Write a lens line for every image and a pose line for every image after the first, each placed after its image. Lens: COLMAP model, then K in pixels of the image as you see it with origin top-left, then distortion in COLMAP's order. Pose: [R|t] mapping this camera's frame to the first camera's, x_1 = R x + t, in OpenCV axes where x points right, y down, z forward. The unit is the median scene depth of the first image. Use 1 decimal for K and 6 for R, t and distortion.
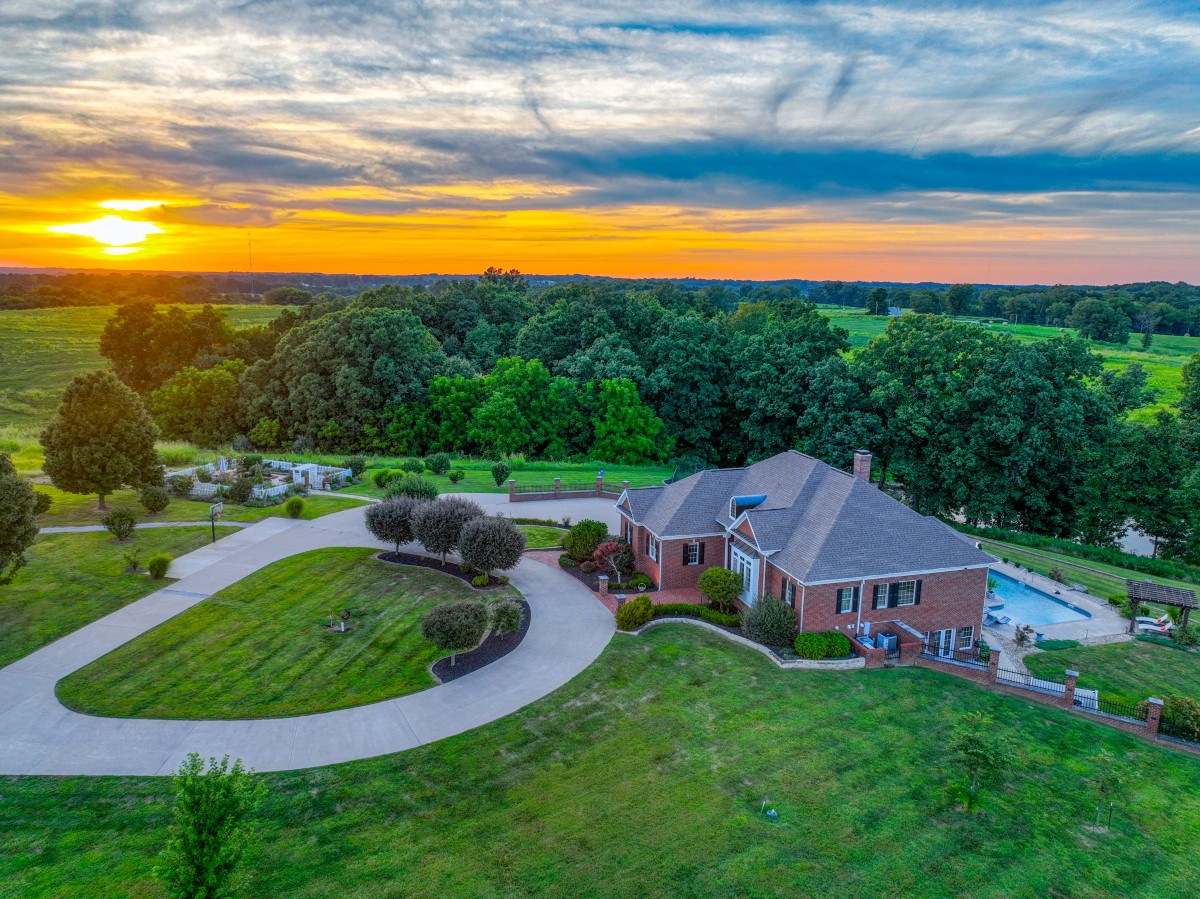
lens RADIAL K [[844.2, 0, 600.0], [0, 844.2, 449.5], [0, 0, 1]] dist [0.009191, 0.003349]
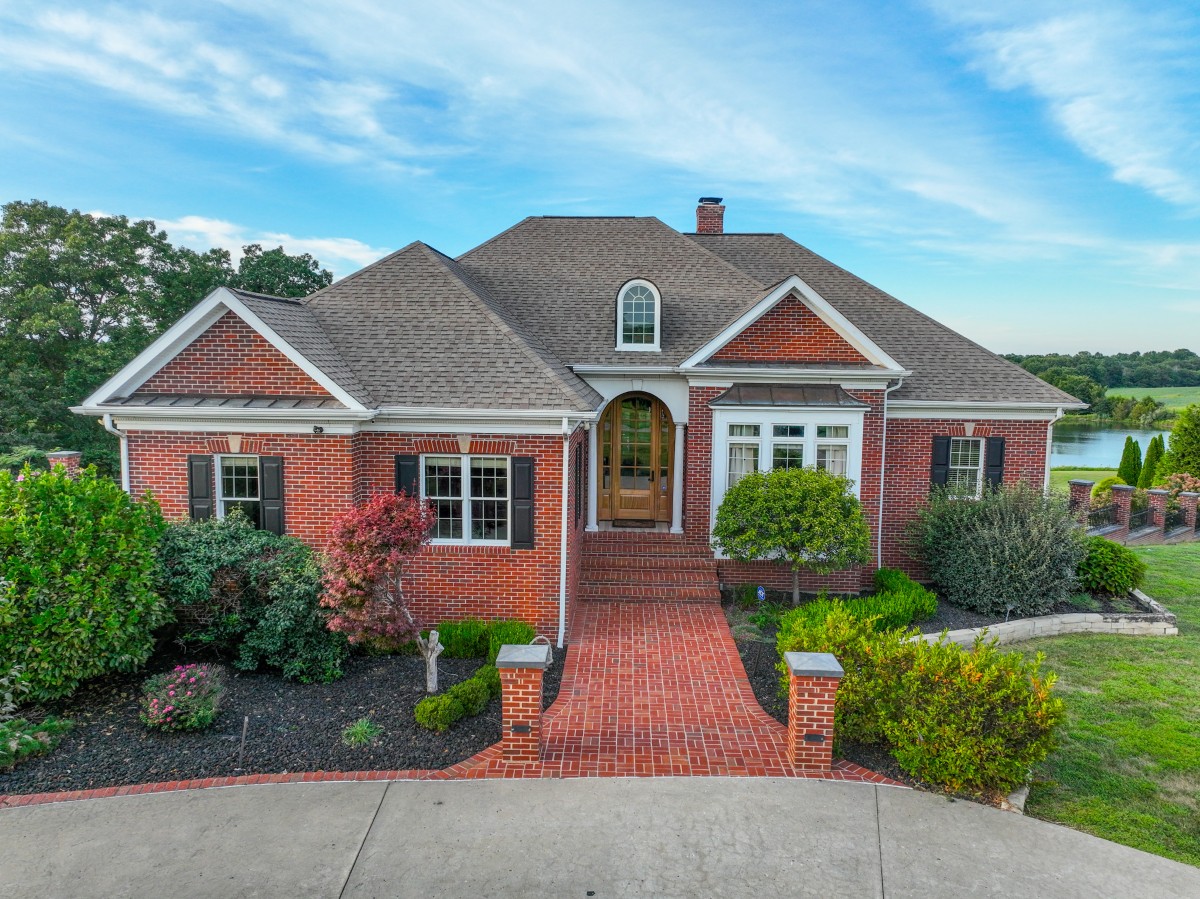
lens RADIAL K [[844.2, 0, 600.0], [0, 844.2, 449.5], [0, 0, 1]] dist [0.009191, 0.003349]
pose [[0.326693, -0.109235, 0.938797, -0.151490], [0.185300, 0.981424, 0.049712, 0.099342], [-0.926788, 0.157718, 0.340865, 0.890264]]
